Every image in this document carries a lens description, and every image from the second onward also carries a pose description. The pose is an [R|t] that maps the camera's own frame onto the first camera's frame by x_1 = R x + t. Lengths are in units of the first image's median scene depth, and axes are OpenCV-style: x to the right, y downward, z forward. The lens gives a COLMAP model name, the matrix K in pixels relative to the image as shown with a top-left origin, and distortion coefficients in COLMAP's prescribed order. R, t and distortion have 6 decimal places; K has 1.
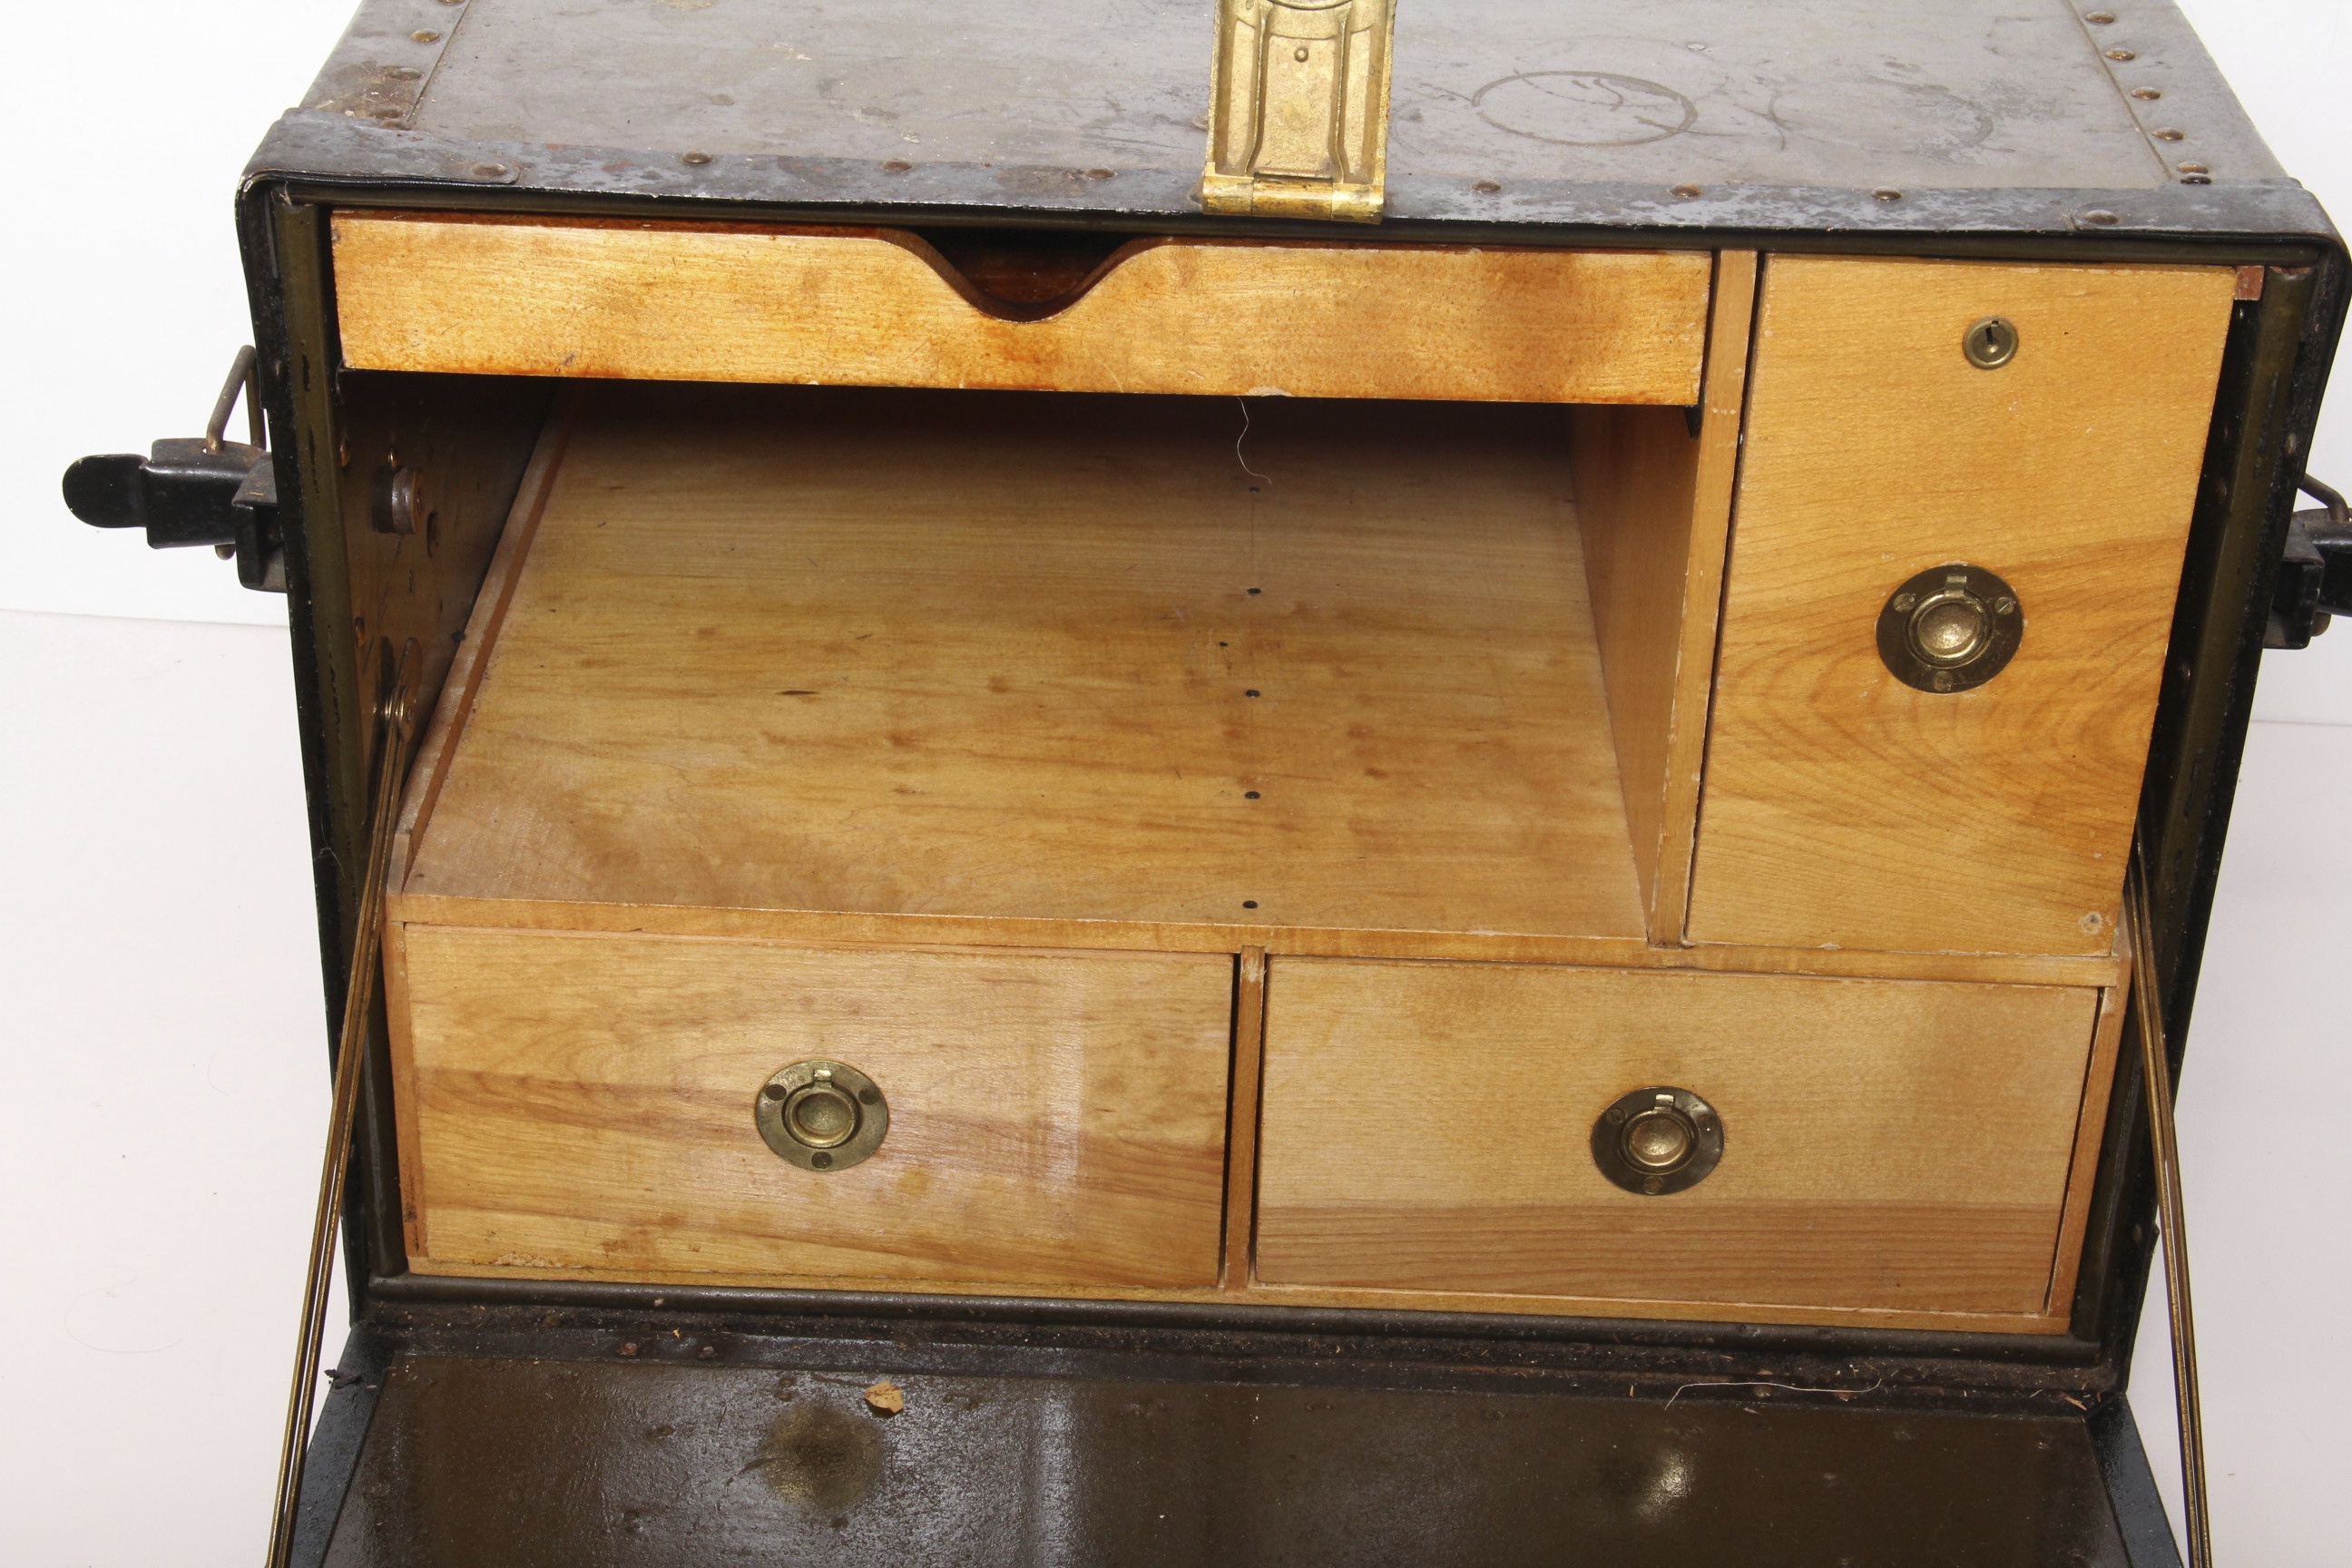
lens RADIAL K [[3963.2, 0, 1176.6], [0, 3963.2, 813.2], [0, 0, 1]] dist [0.165790, 0.042741]
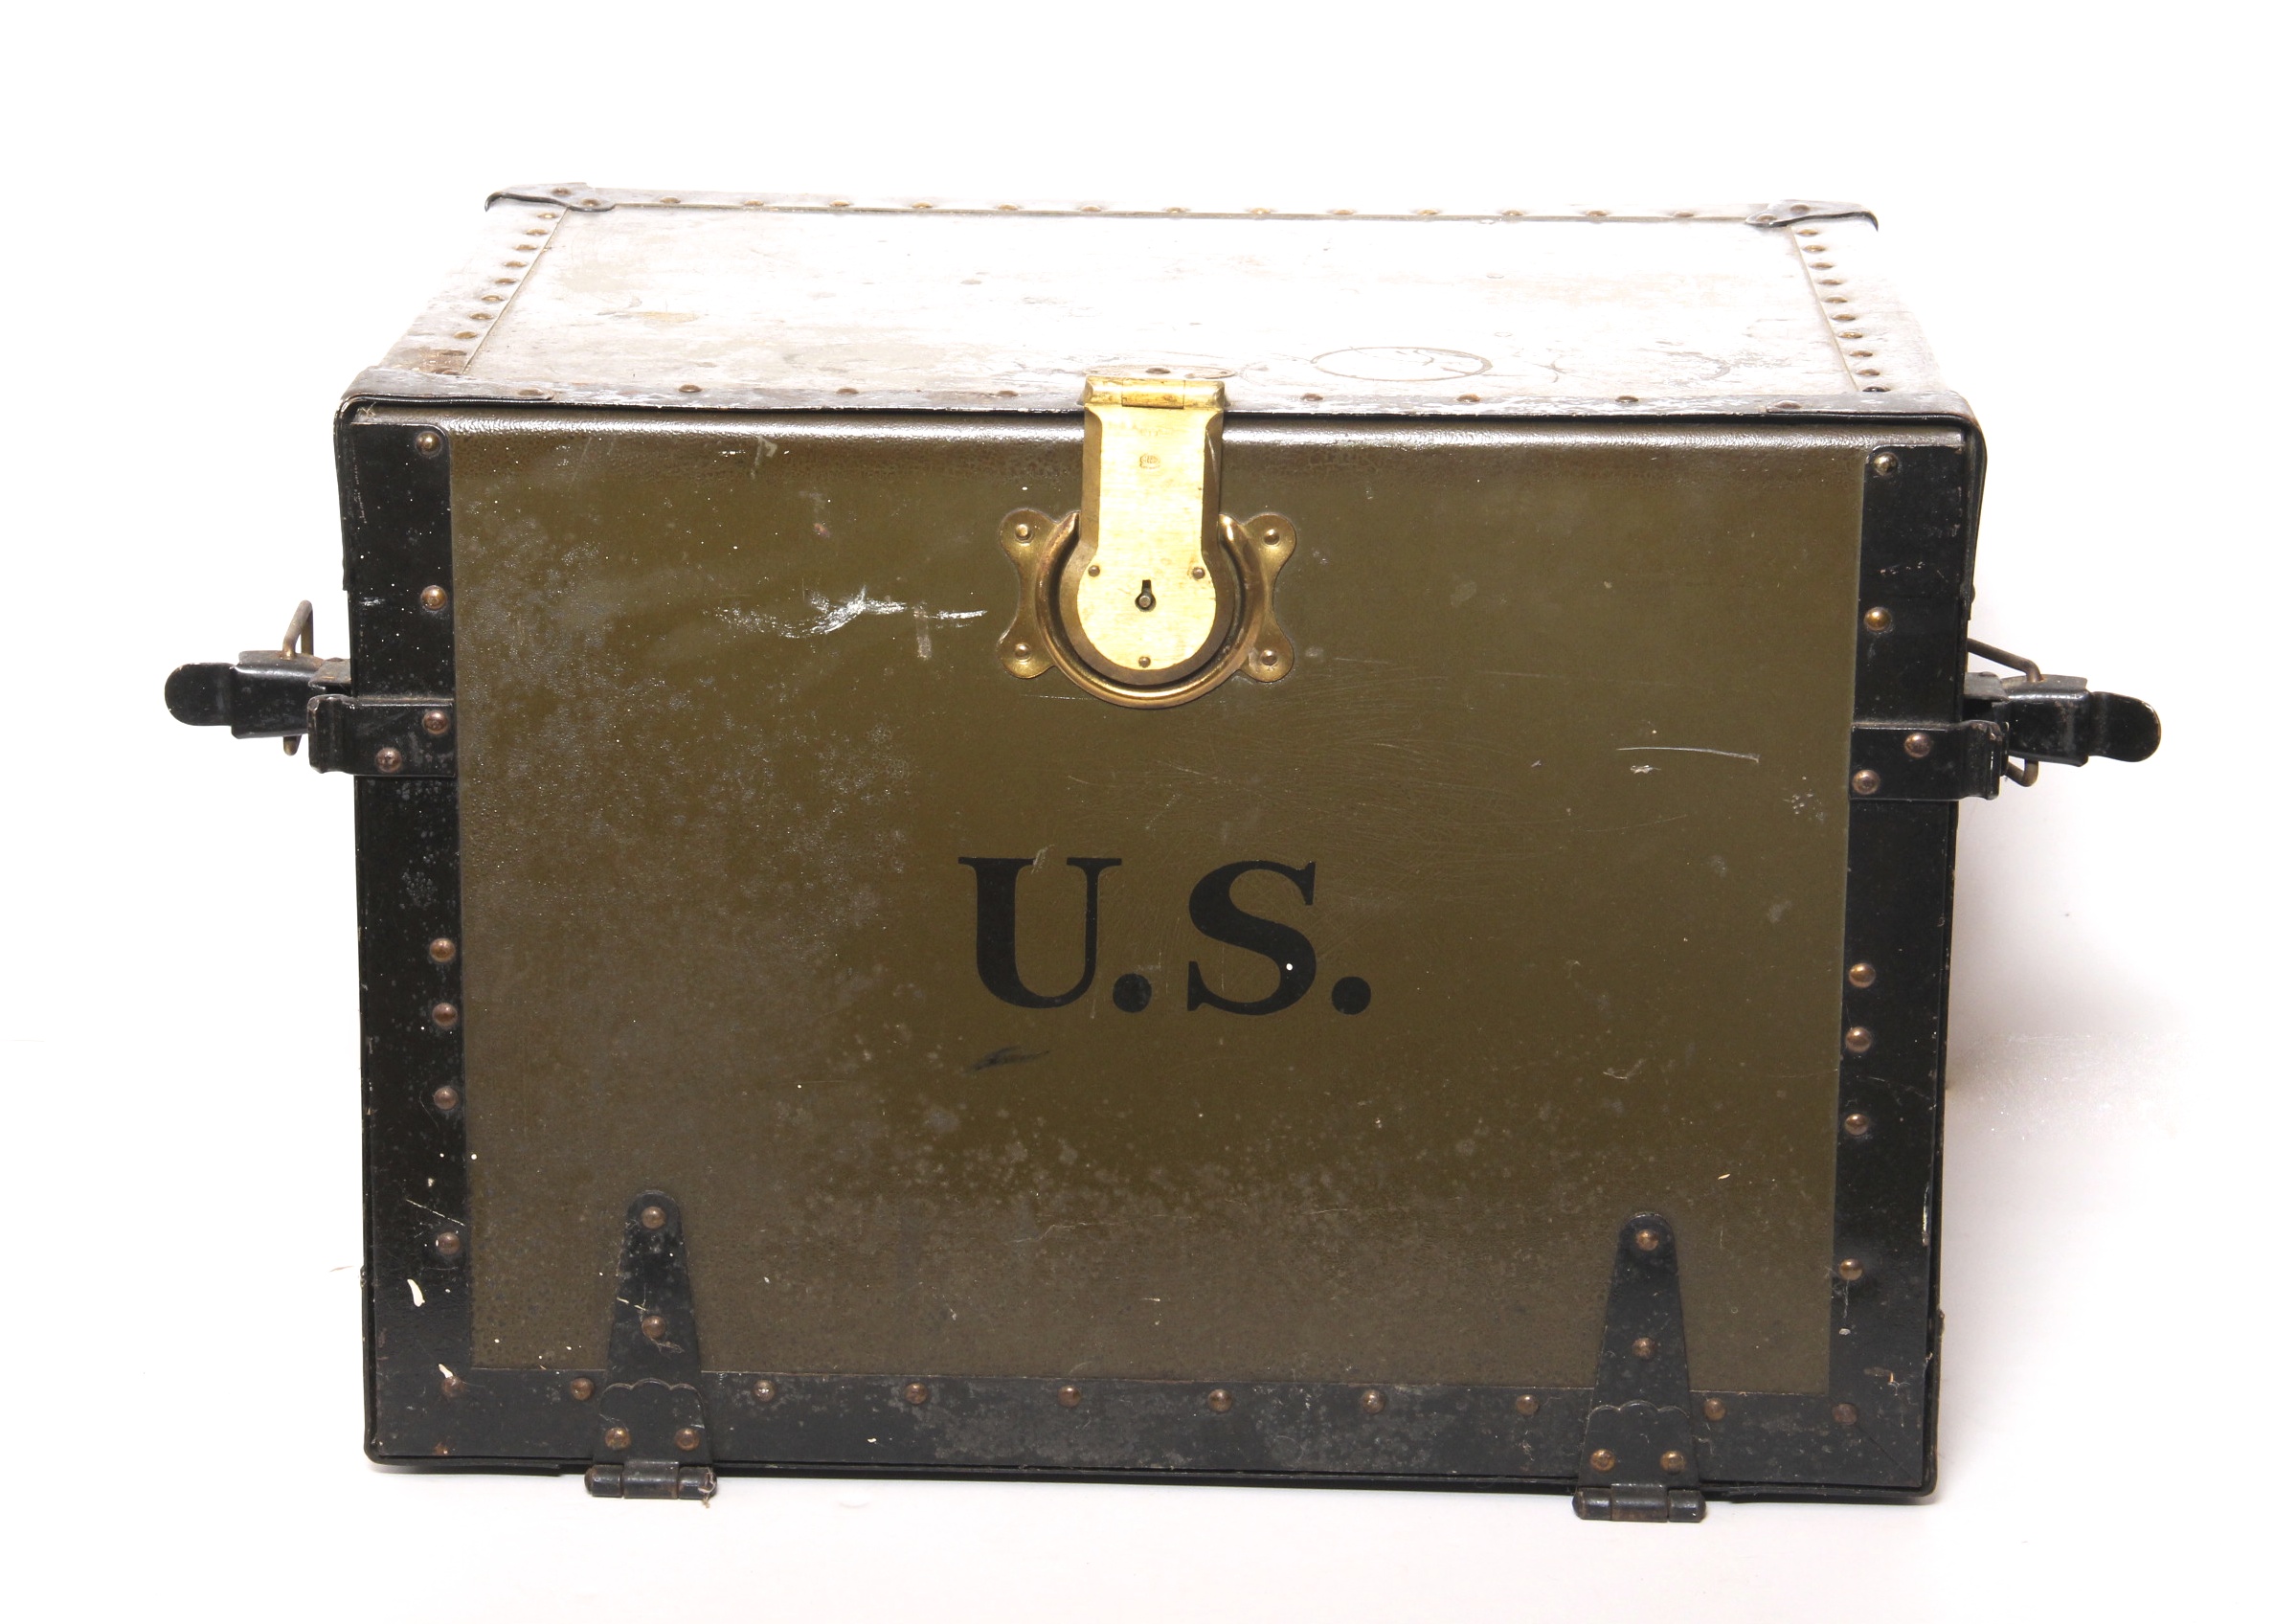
lens RADIAL K [[6255.5, 0, 1137.0], [0, 6255.5, 812.0], [0, 0, 1]] dist [0.406638, 0.323009]
pose [[0.999616, -0.019964, -0.019231, 0.080026], [0.014677, 0.969713, -0.243807, 0.628732], [0.023516, 0.243431, 0.969633, -1.246317]]
